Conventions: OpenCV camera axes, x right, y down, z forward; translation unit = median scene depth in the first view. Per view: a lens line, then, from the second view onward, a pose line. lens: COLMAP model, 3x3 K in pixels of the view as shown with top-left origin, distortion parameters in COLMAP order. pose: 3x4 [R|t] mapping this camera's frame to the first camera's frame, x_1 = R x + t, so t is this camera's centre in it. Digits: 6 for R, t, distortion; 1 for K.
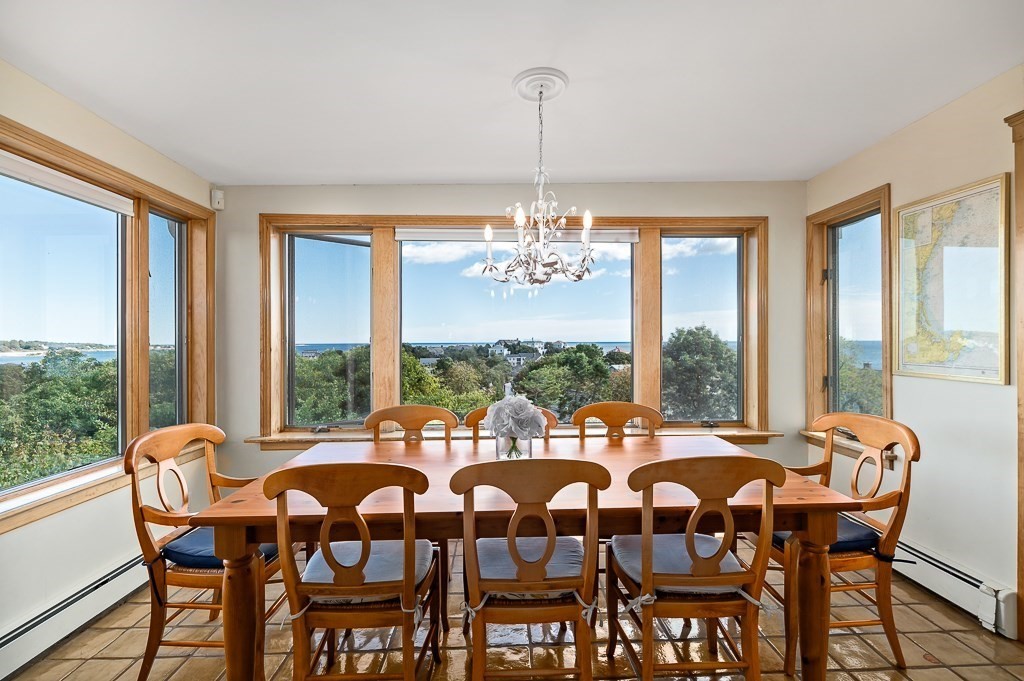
lens RADIAL K [[454.2, 0, 512.2], [0, 454.2, 337.2], [0, 0, 1]] dist [-0.005849, -0.000033]
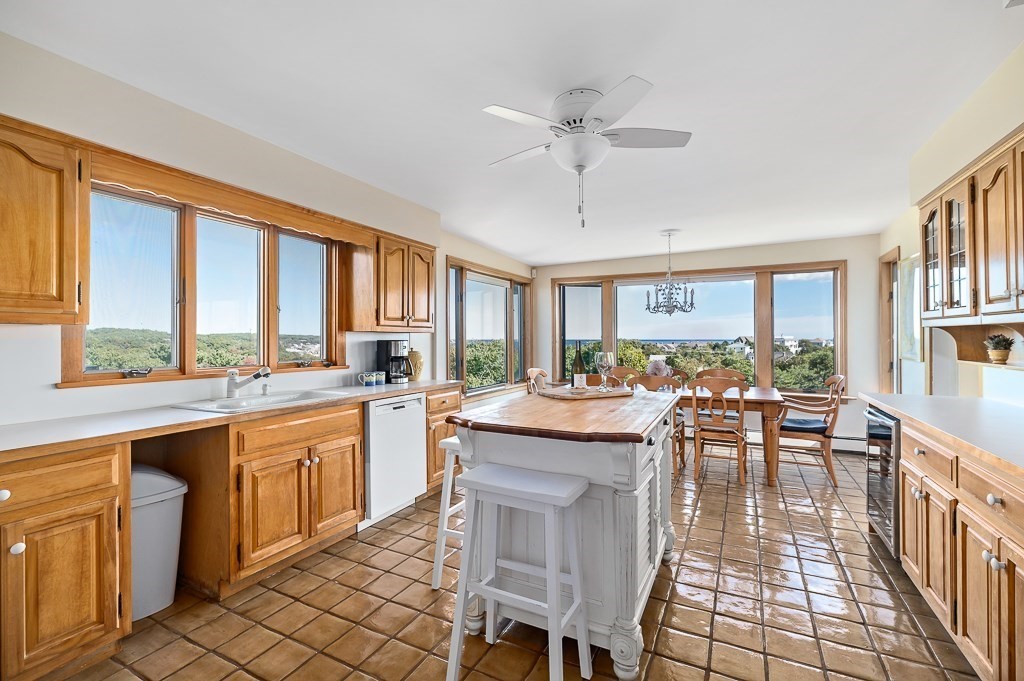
lens RADIAL K [[454.2, 0, 511.4], [0, 454.2, 335.0], [0, 0, 1]] dist [-0.005849, -0.000033]
pose [[0.878089, -0.001889, -0.478494, 0.274573], [0.002786, 0.999995, 0.001165, -0.009265], [0.478490, -0.002356, 0.878090, -0.878719]]
